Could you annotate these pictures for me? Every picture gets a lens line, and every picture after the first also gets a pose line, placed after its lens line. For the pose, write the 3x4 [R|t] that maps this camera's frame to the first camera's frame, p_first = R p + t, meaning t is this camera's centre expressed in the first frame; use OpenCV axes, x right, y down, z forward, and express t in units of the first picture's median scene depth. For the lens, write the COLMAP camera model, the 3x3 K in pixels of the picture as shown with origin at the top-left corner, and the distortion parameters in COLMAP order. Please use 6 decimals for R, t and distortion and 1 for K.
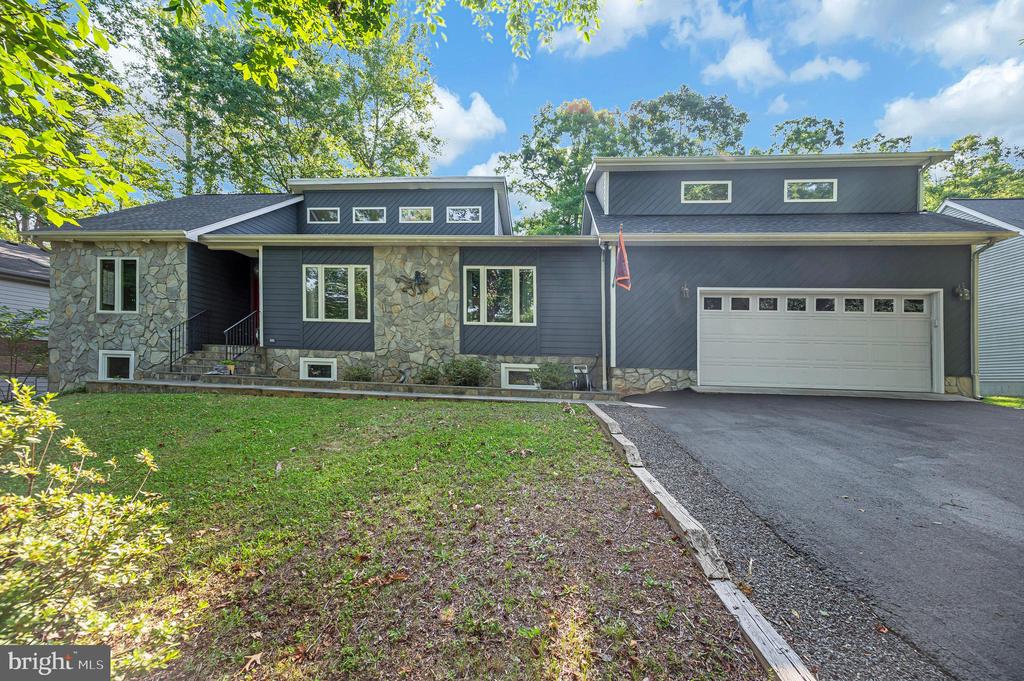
lens RADIAL K [[416.1, 0, 512.1], [0, 416.1, 129.9], [0, 0, 1]] dist [0.009609, -0.000386]
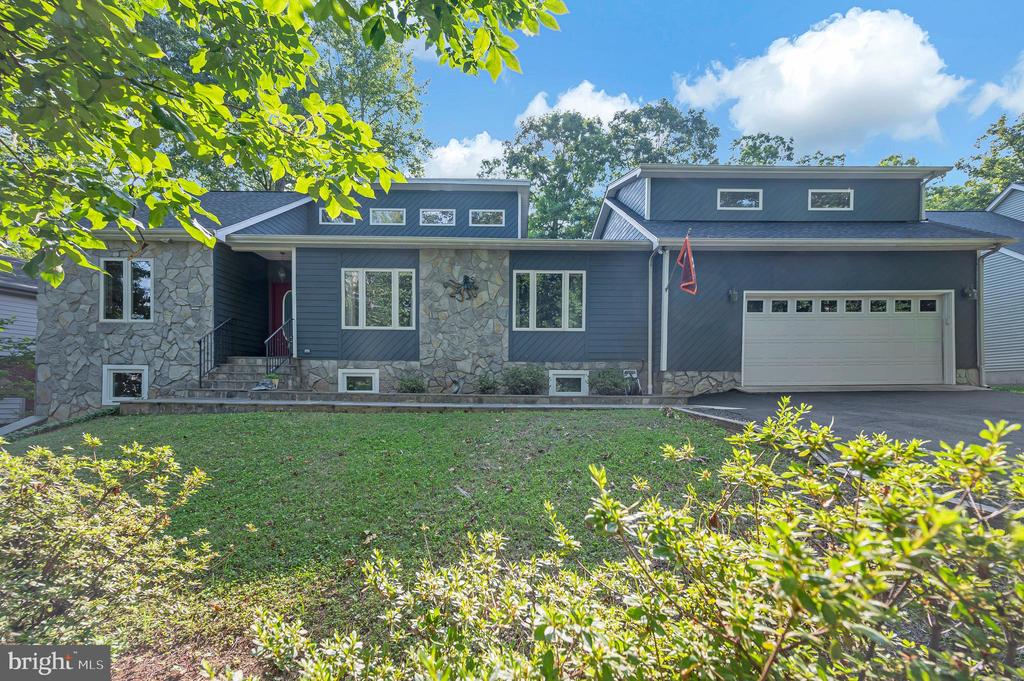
lens RADIAL K [[407.3, 0, 512.2], [0, 407.3, 118.5], [0, 0, 1]] dist [-0.000188, 0.000307]
pose [[0.992065, 0.045135, 0.117348, -0.252427], [-0.040235, 0.998230, -0.043796, 0.011610], [-0.119117, 0.038727, 0.992125, 0.032522]]
